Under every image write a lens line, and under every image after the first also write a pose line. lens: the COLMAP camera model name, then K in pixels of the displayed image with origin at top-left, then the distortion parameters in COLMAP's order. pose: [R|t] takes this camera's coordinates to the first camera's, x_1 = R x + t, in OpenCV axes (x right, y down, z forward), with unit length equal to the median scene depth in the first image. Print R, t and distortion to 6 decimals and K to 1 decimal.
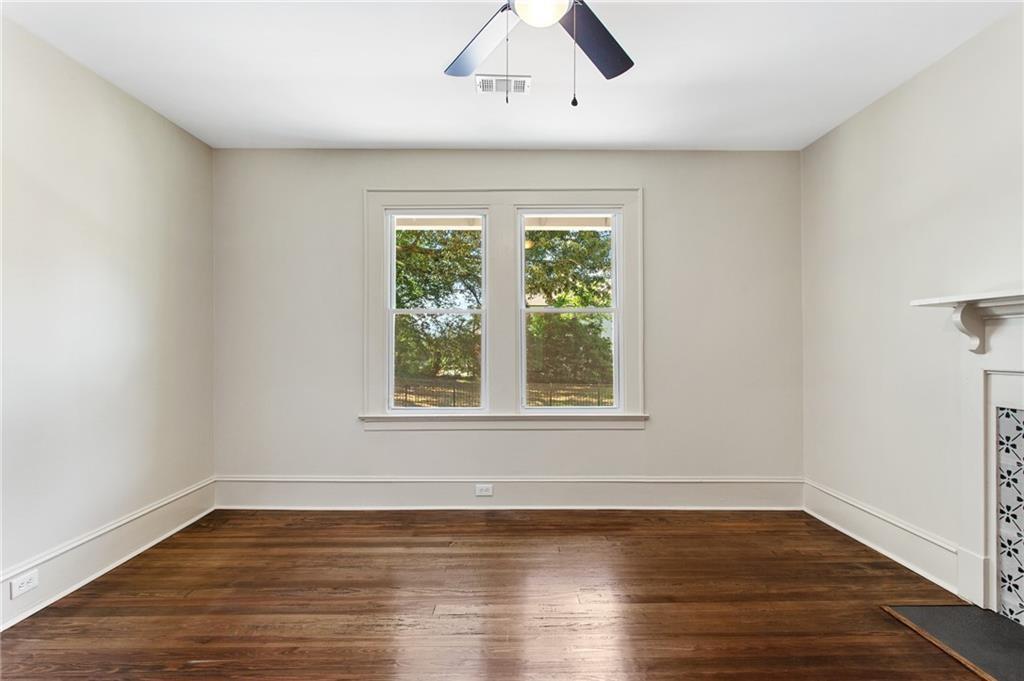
lens RADIAL K [[505.8, 0, 510.1], [0, 505.8, 339.1], [0, 0, 1]] dist [-0.013228, 0.006014]
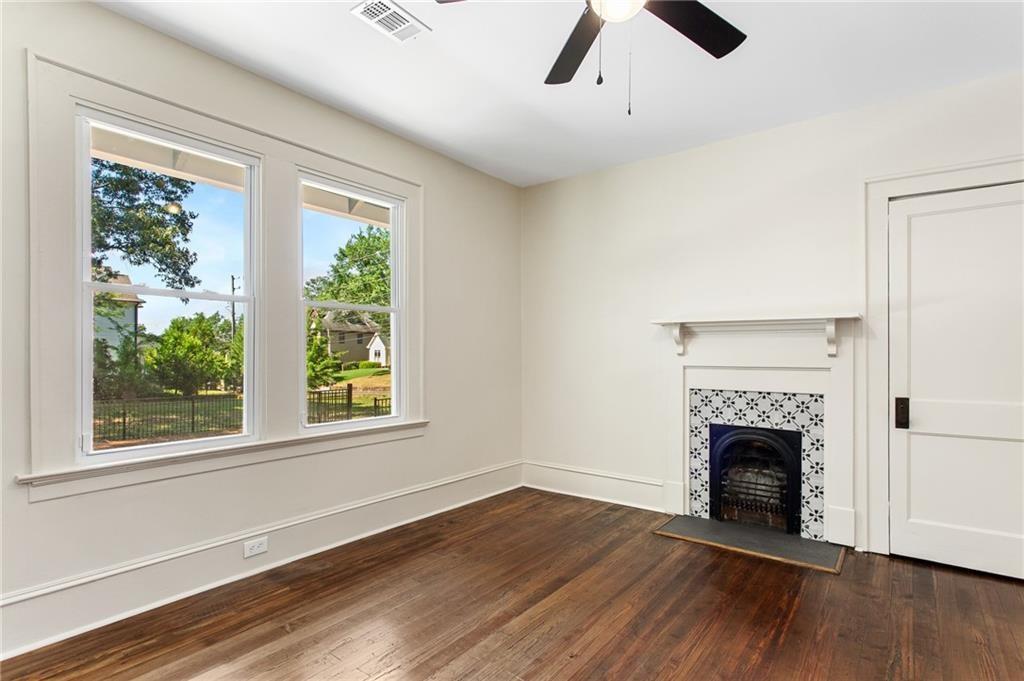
lens RADIAL K [[505.8, 0, 533.7], [0, 505.8, 351.4], [0, 0, 1]] dist [-0.013228, 0.006014]
pose [[0.609439, 0.004421, 0.792821, -0.427531], [-0.015728, 0.999855, 0.006514, 0.008640], [-0.792677, -0.016439, 0.609420, 0.280269]]
